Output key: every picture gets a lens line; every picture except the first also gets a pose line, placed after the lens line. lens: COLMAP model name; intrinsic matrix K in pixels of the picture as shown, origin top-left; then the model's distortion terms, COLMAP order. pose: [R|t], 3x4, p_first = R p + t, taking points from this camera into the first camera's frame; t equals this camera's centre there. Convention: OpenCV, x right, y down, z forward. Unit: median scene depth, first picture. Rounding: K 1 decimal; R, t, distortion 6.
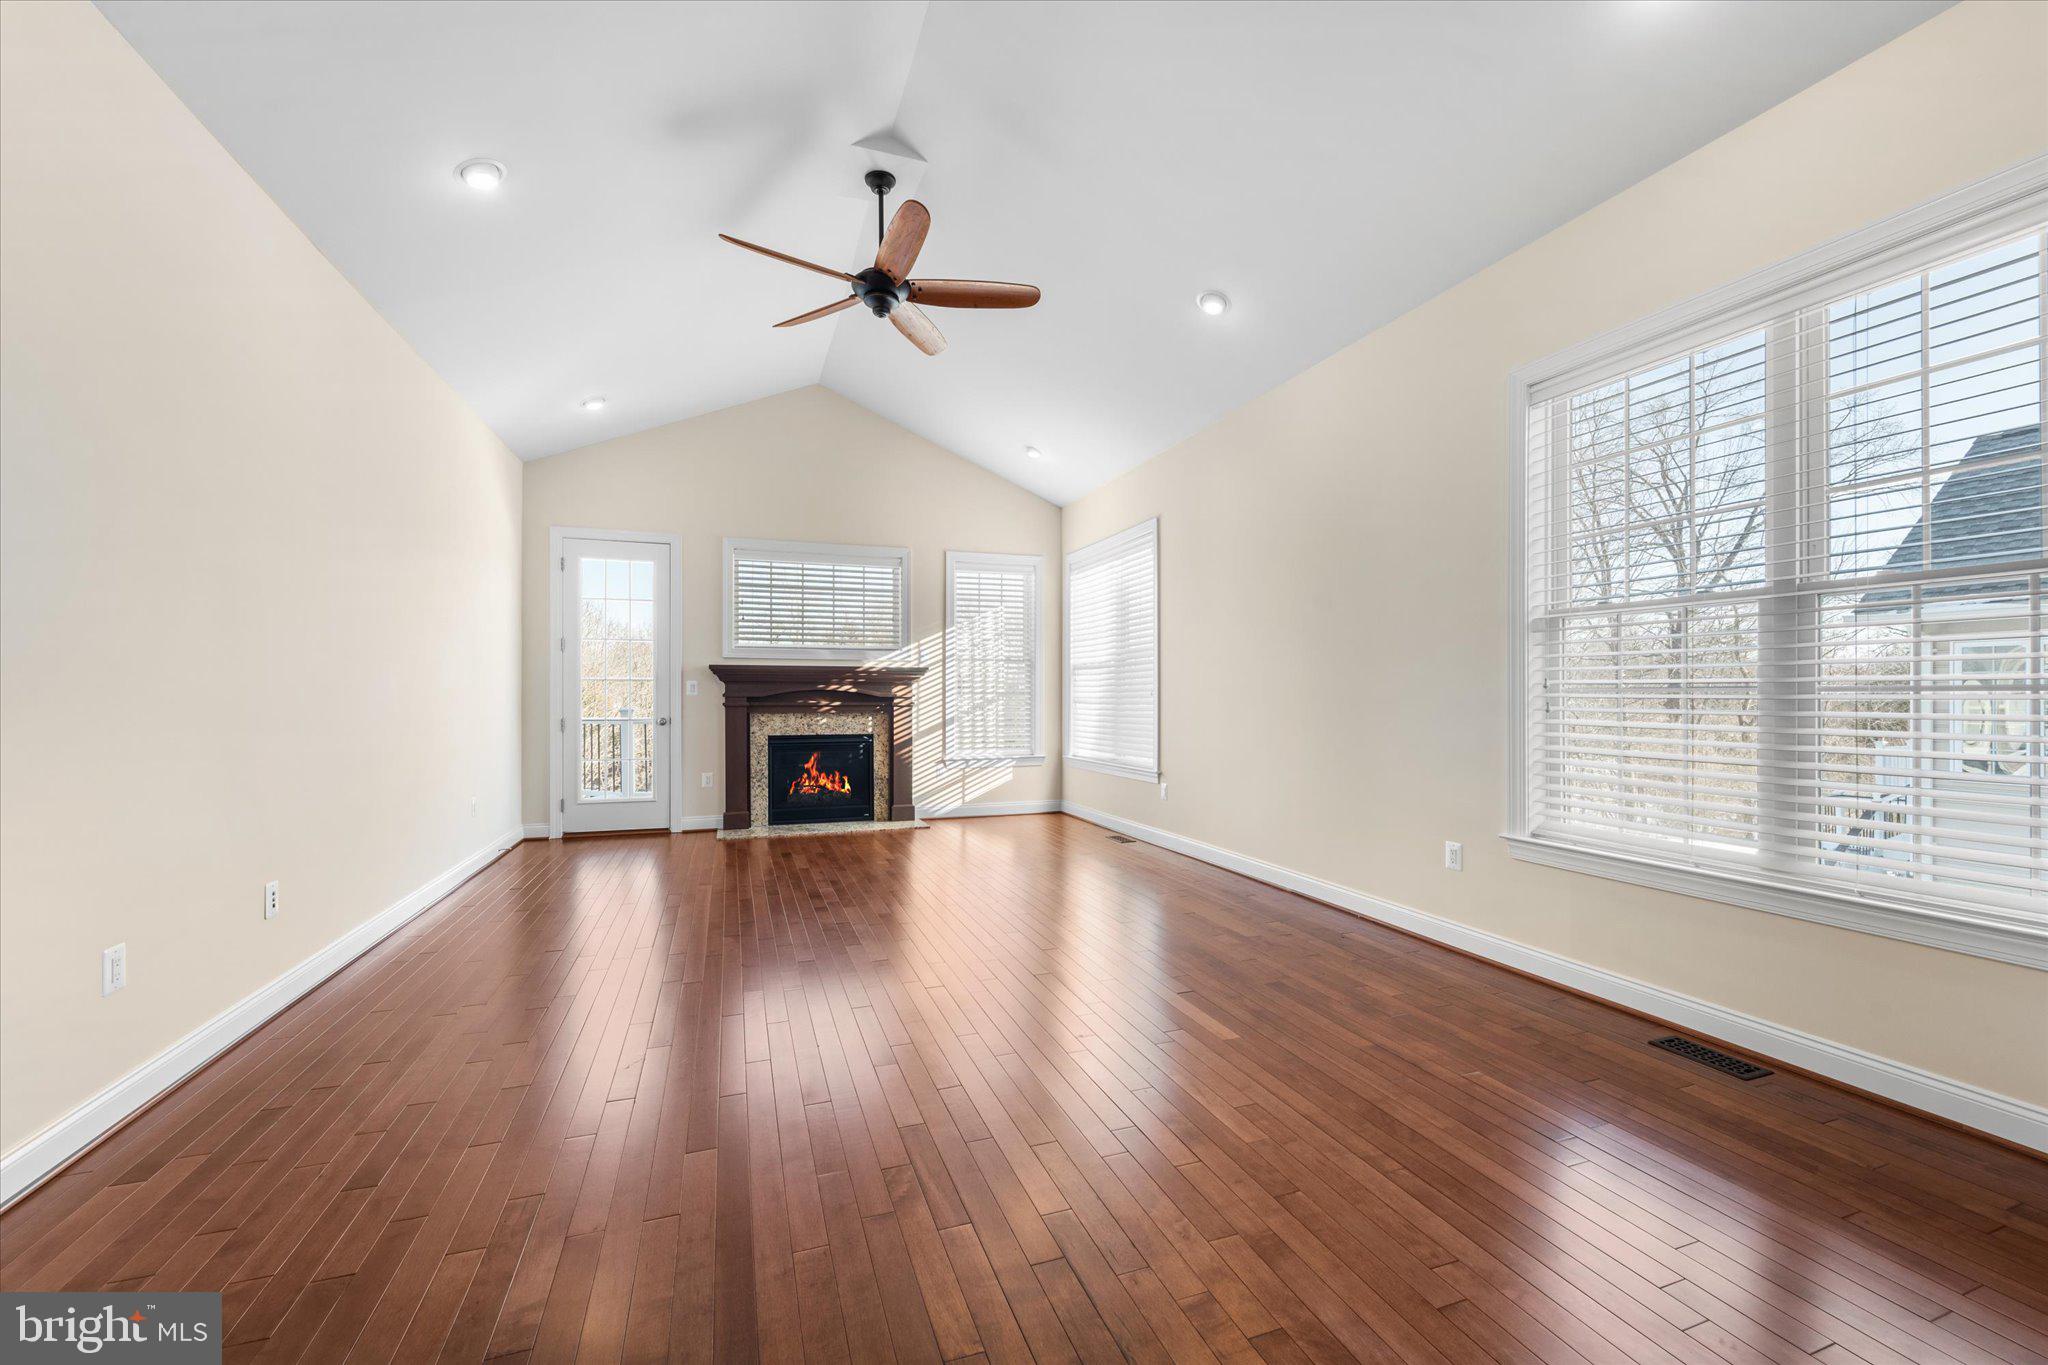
lens RADIAL K [[827.9, 0, 1032.0], [0, 827.9, 692.9], [0, 0, 1]] dist [-0.000179, -0.000106]
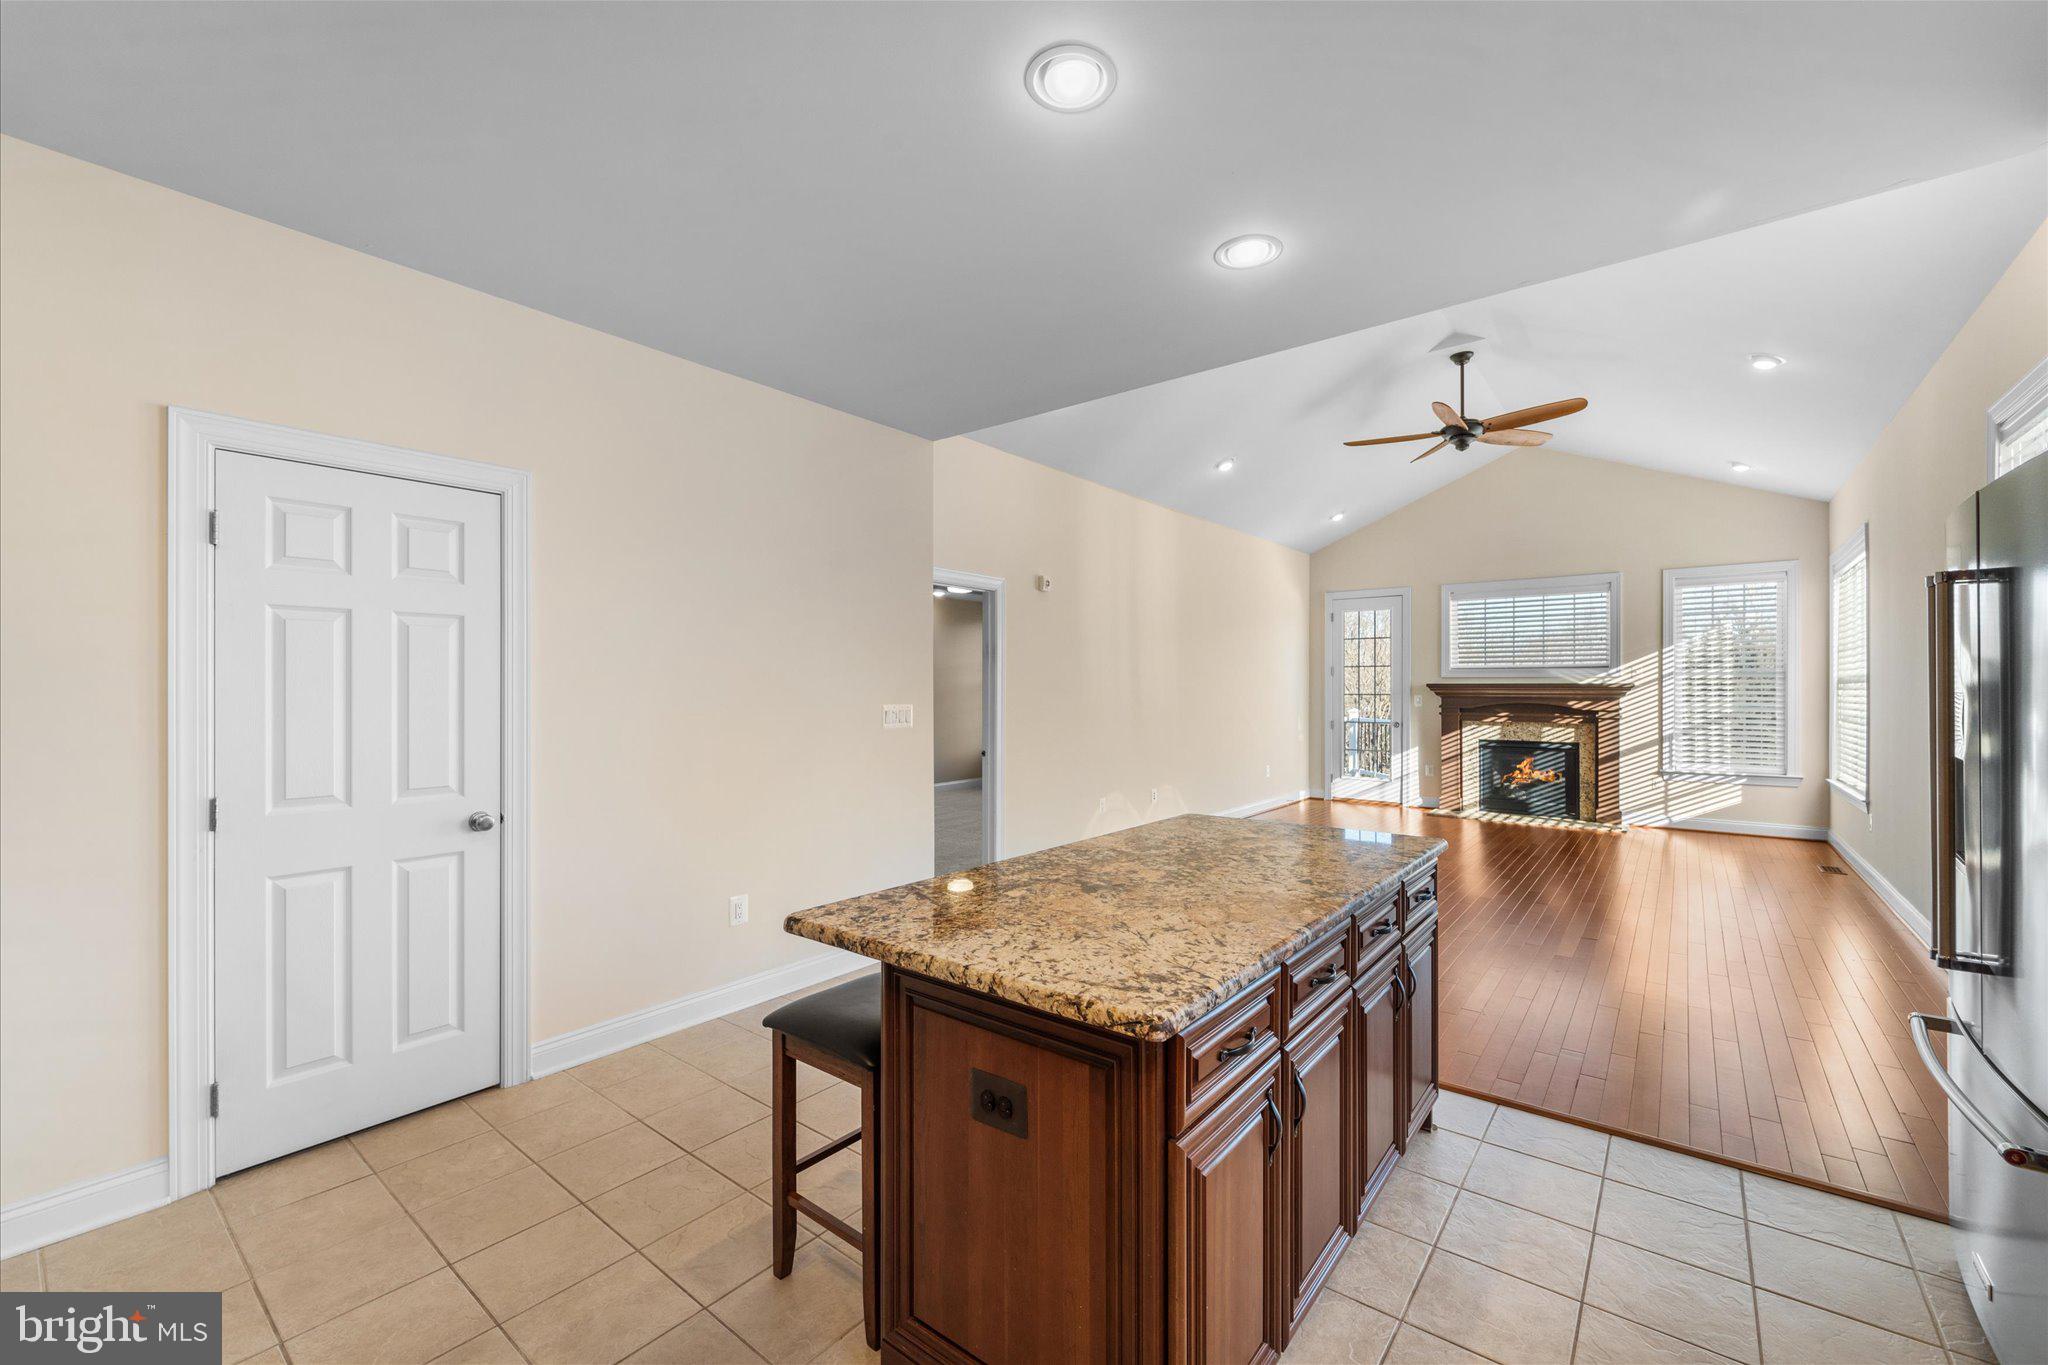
lens RADIAL K [[827.9, 0, 1032.0], [0, 827.9, 692.9], [0, 0, 1]] dist [-0.000179, -0.000106]
pose [[0.533131, 0.004619, -0.846020, 0.365185], [-0.001252, 0.999988, 0.004670, -0.022700], [0.846032, -0.001431, 0.533131, -0.229352]]
